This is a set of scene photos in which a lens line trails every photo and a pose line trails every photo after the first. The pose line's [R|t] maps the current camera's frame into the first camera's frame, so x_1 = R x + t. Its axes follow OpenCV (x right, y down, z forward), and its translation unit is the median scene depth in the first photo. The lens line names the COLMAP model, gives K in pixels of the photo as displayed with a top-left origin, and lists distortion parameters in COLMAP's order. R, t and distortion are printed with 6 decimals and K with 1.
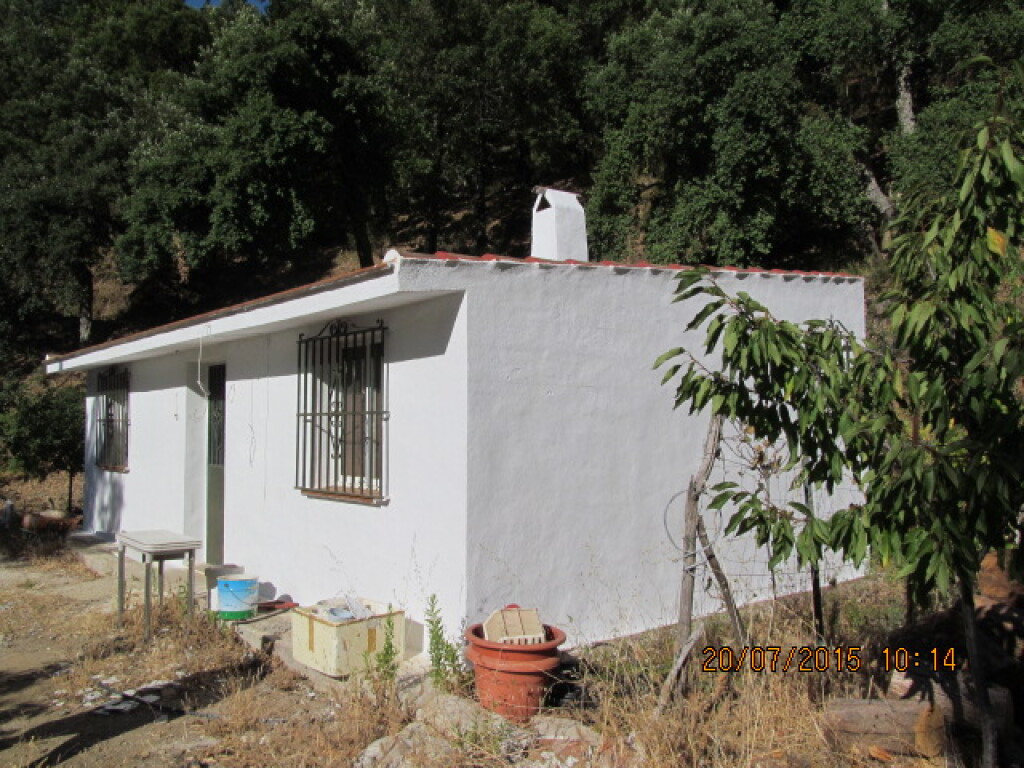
lens RADIAL K [[904.0, 0, 510.5], [0, 904.0, 382.2], [0, 0, 1]] dist [-0.031906, -0.013523]
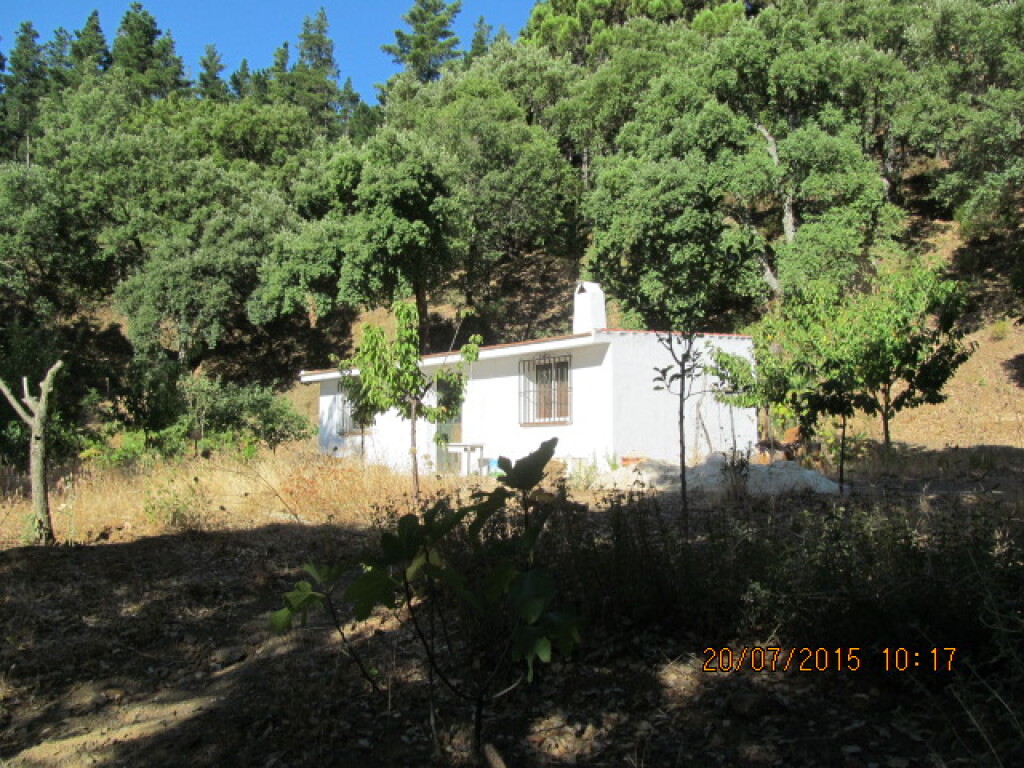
lens RADIAL K [[904.0, 0, 512.1], [0, 904.0, 384.5], [0, 0, 1]] dist [-0.031906, -0.013523]
pose [[0.995936, 0.012640, 0.089170, -0.183703], [-0.008943, 0.999088, -0.041741, 0.045216], [-0.089616, 0.040774, 0.995141, -0.534027]]
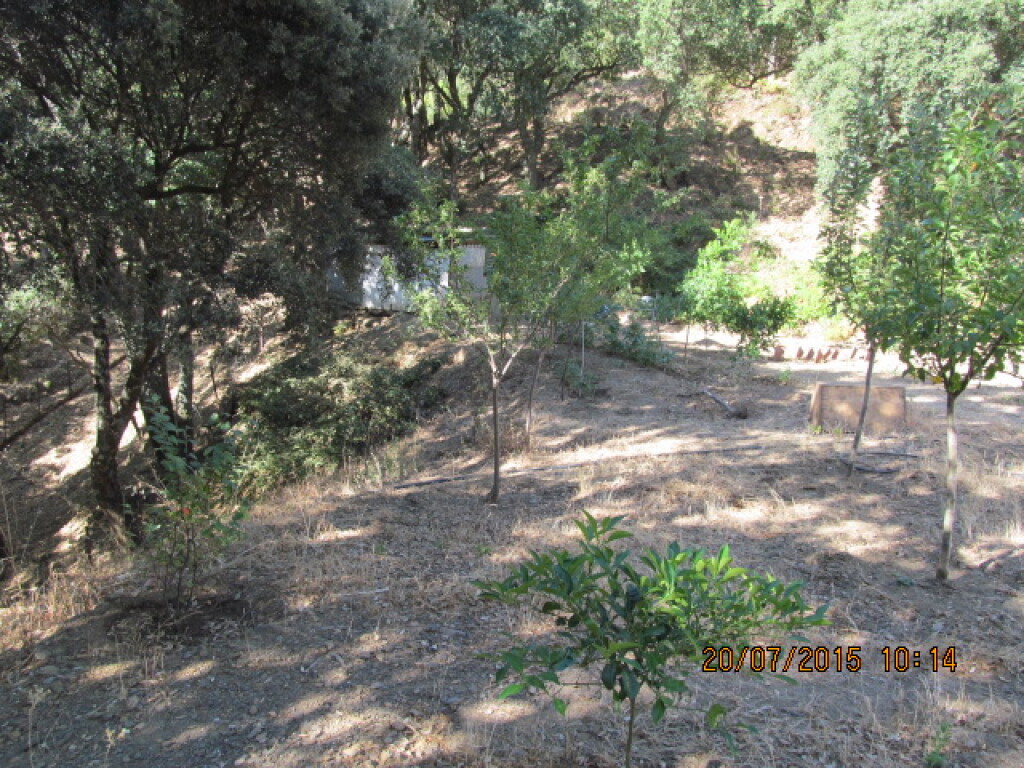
lens RADIAL K [[904.0, 0, 512.4], [0, 904.0, 384.6], [0, 0, 1]] dist [-0.031906, -0.013523]
pose [[0.871423, 0.112971, -0.477346, -0.513786], [-0.026048, 0.982403, 0.184947, -0.001632], [0.489840, -0.148733, 0.859031, 0.007416]]
